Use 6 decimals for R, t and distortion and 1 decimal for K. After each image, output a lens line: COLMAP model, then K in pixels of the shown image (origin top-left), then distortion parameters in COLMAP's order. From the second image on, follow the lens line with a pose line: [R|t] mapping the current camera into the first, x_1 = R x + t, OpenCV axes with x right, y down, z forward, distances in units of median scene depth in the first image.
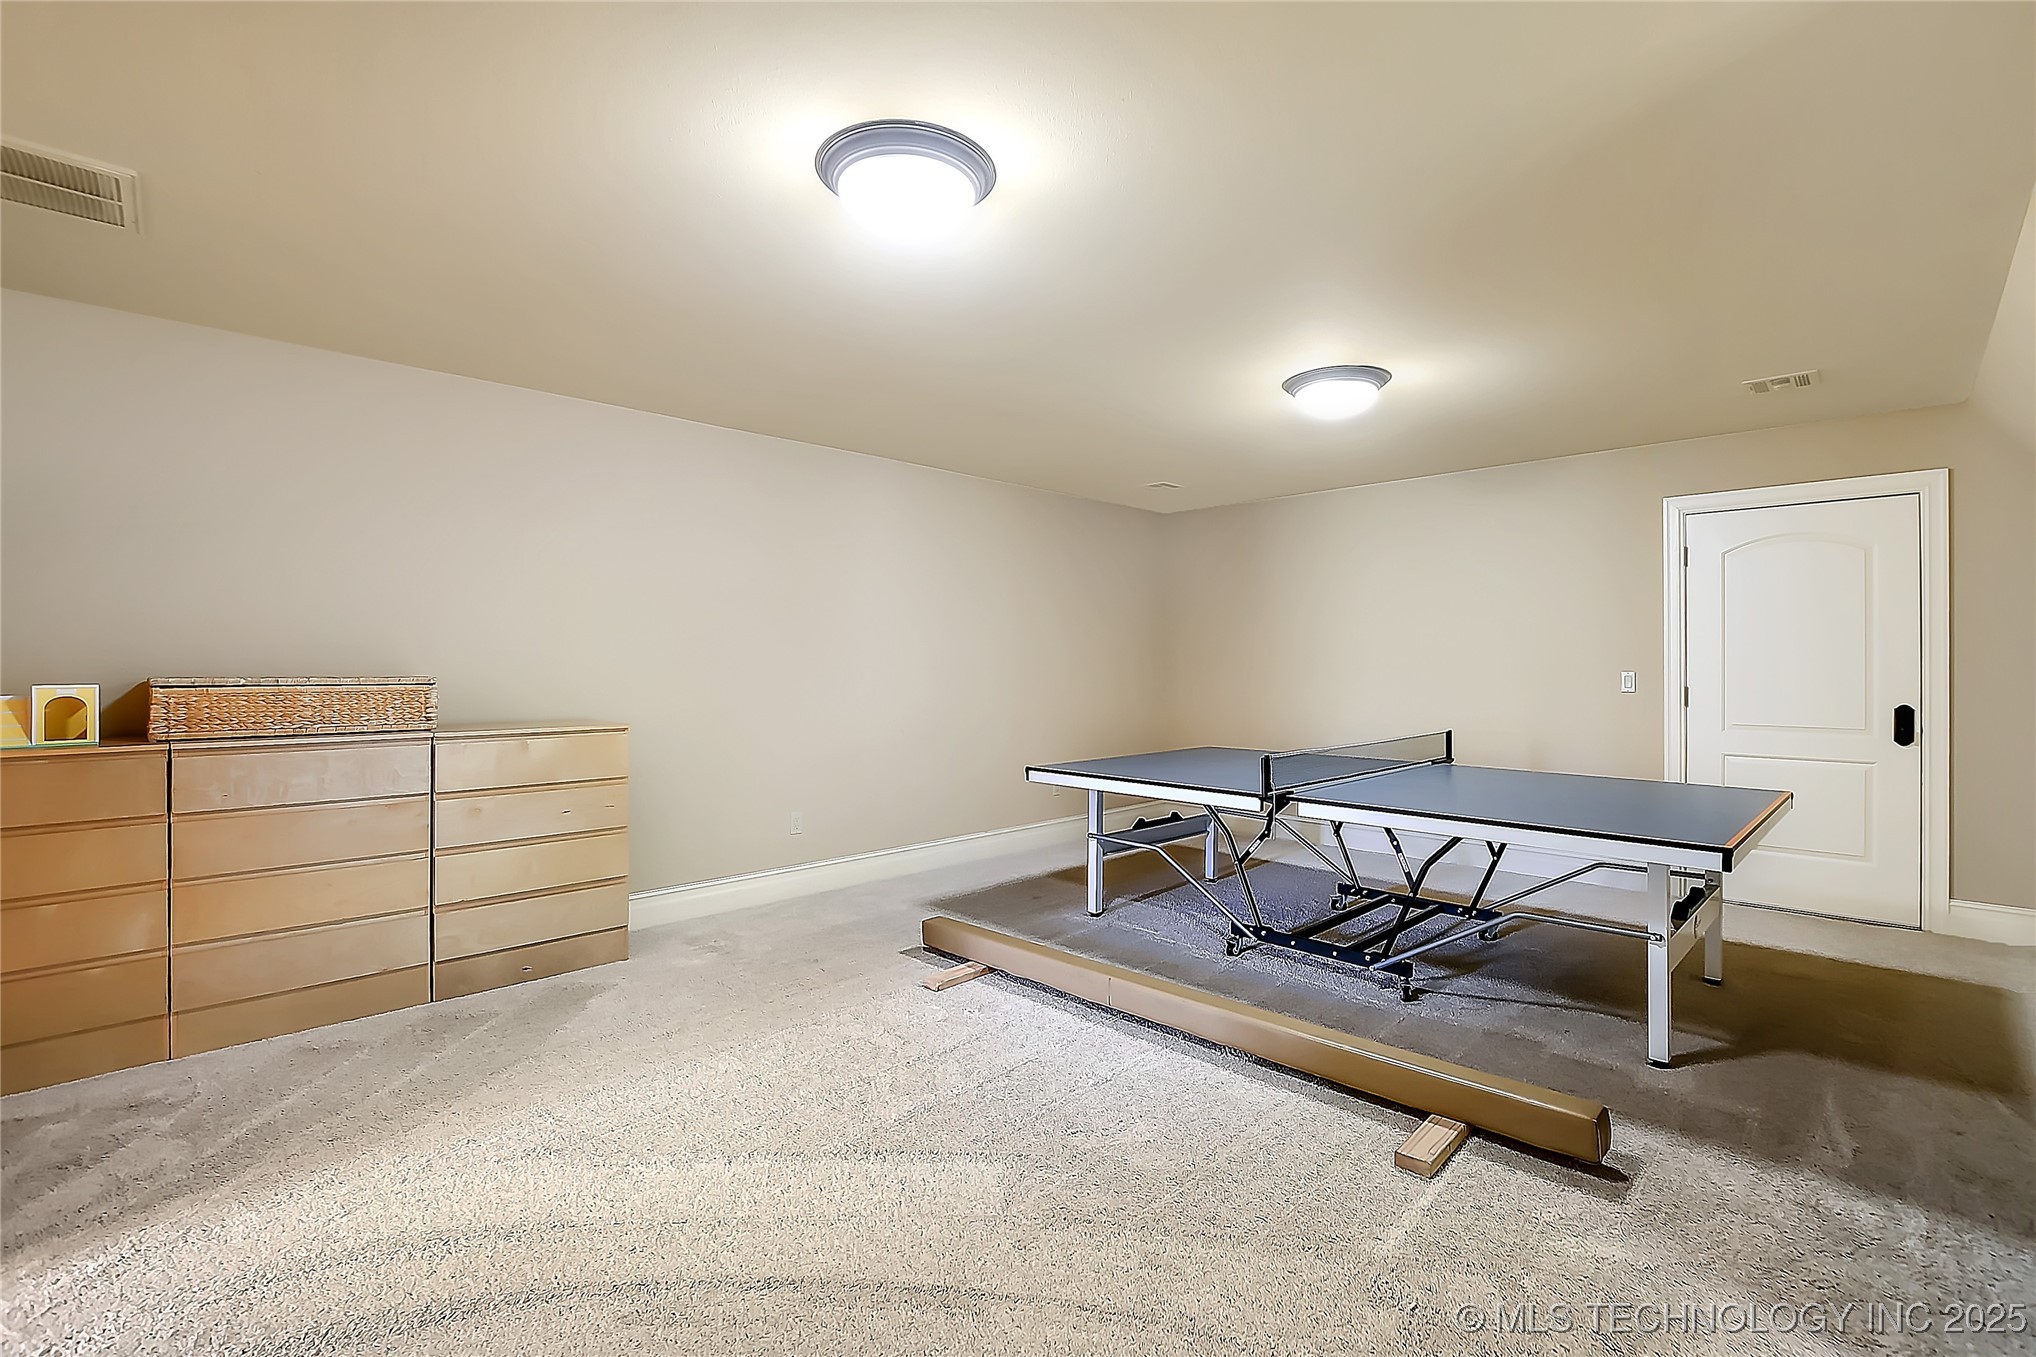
lens RADIAL K [[900.4, 0, 1027.9], [0, 900.4, 683.1], [0, 0, 1]] dist [-0.029909, 0.000301]
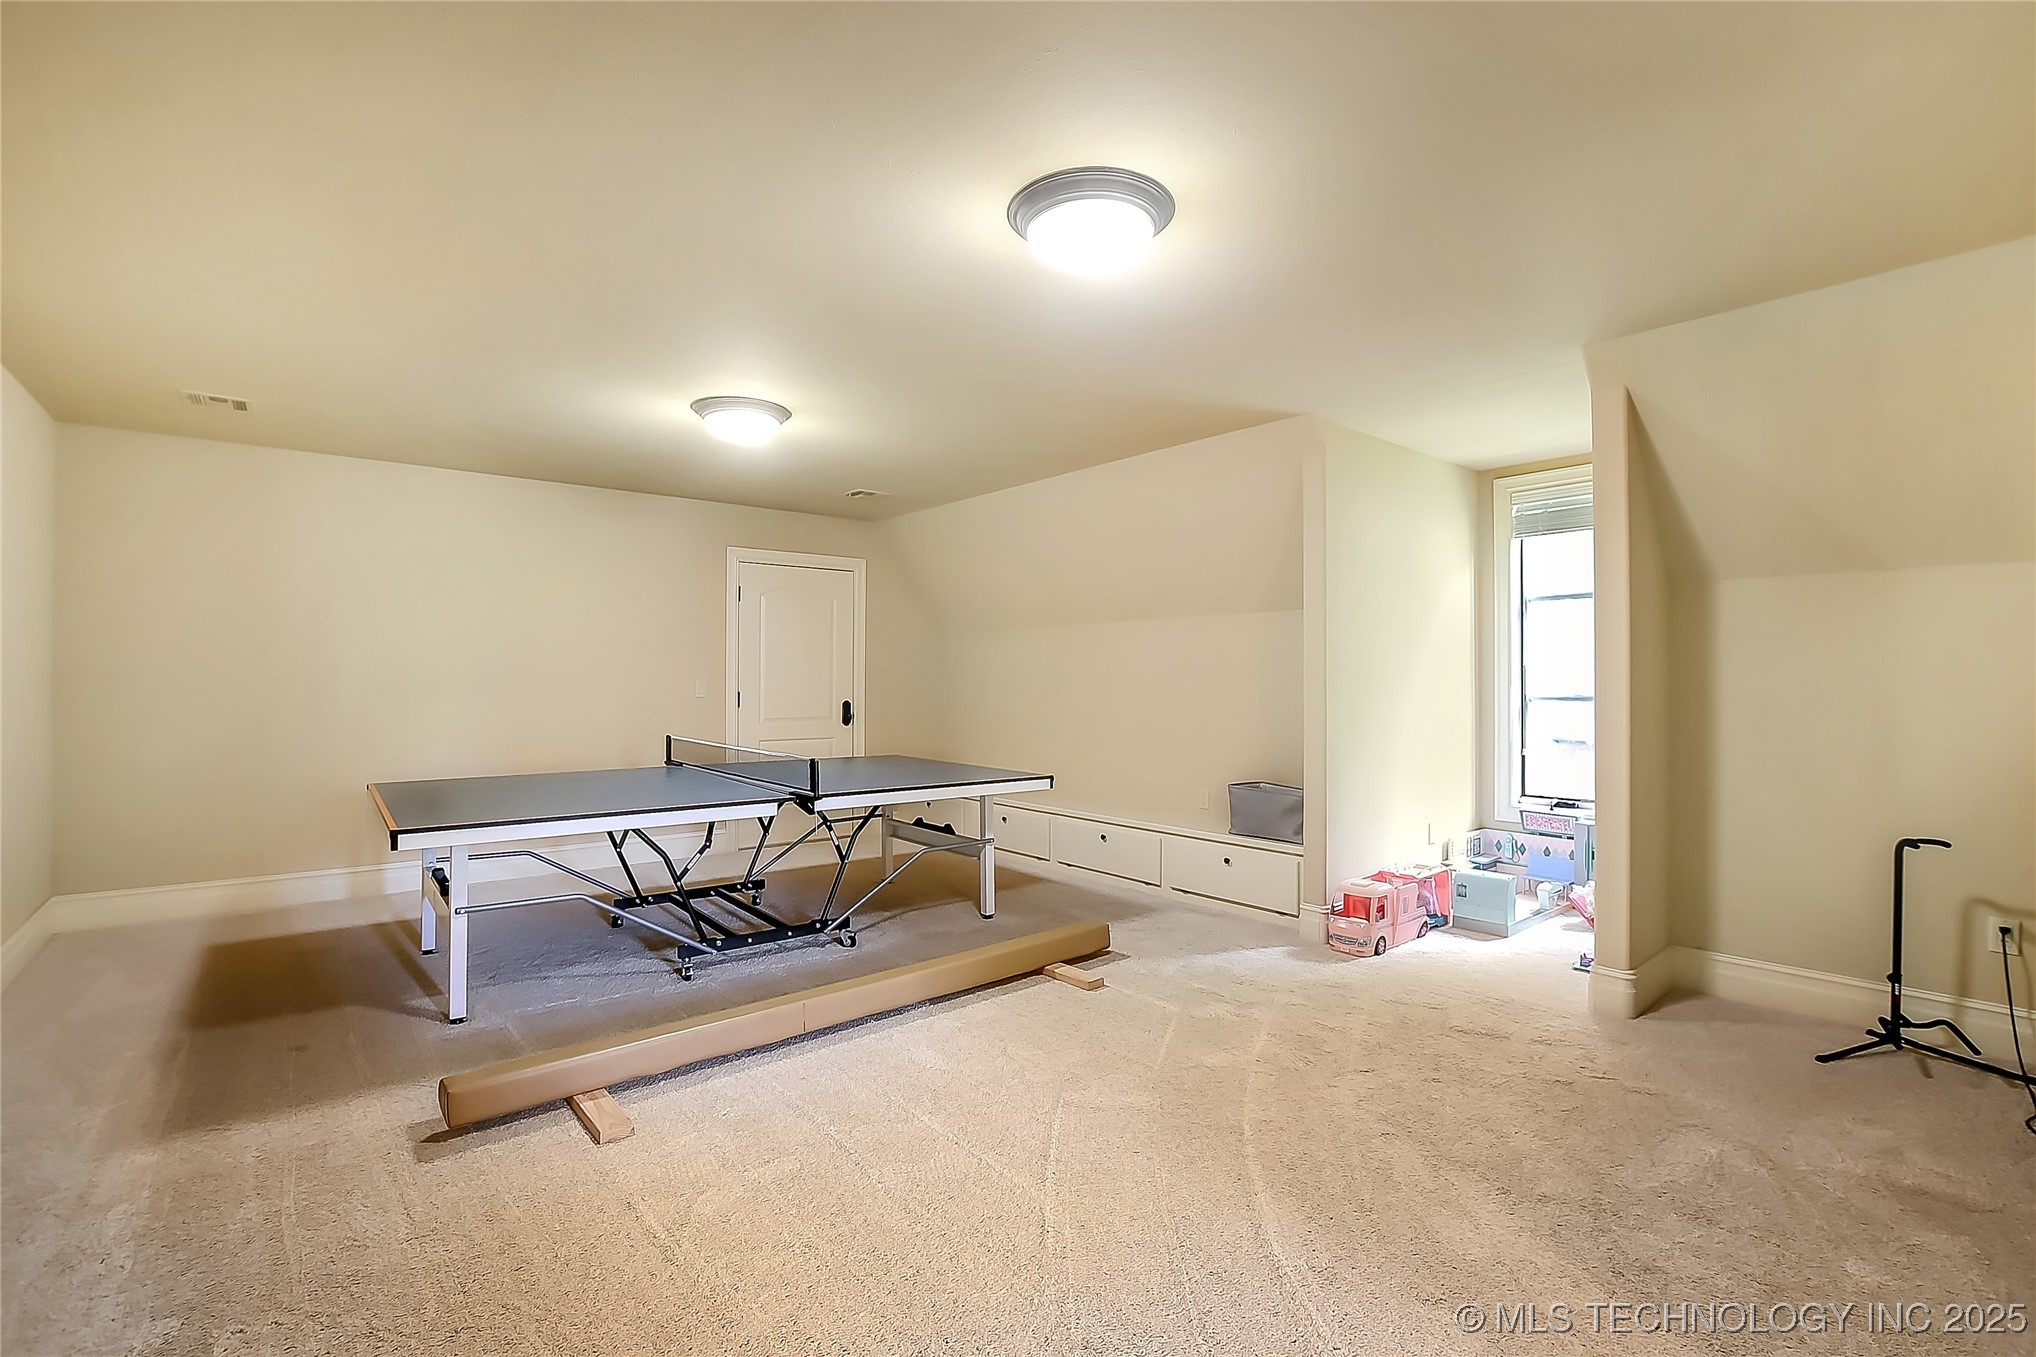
lens RADIAL K [[900.4, 0, 1027.9], [0, 900.4, 683.1], [0, 0, 1]] dist [-0.029909, 0.000301]
pose [[0.089858, -0.006221, 0.995935, -0.705559], [0.020601, 0.999778, 0.004386, -0.008155], [-0.995741, 0.020123, 0.089967, 0.569677]]
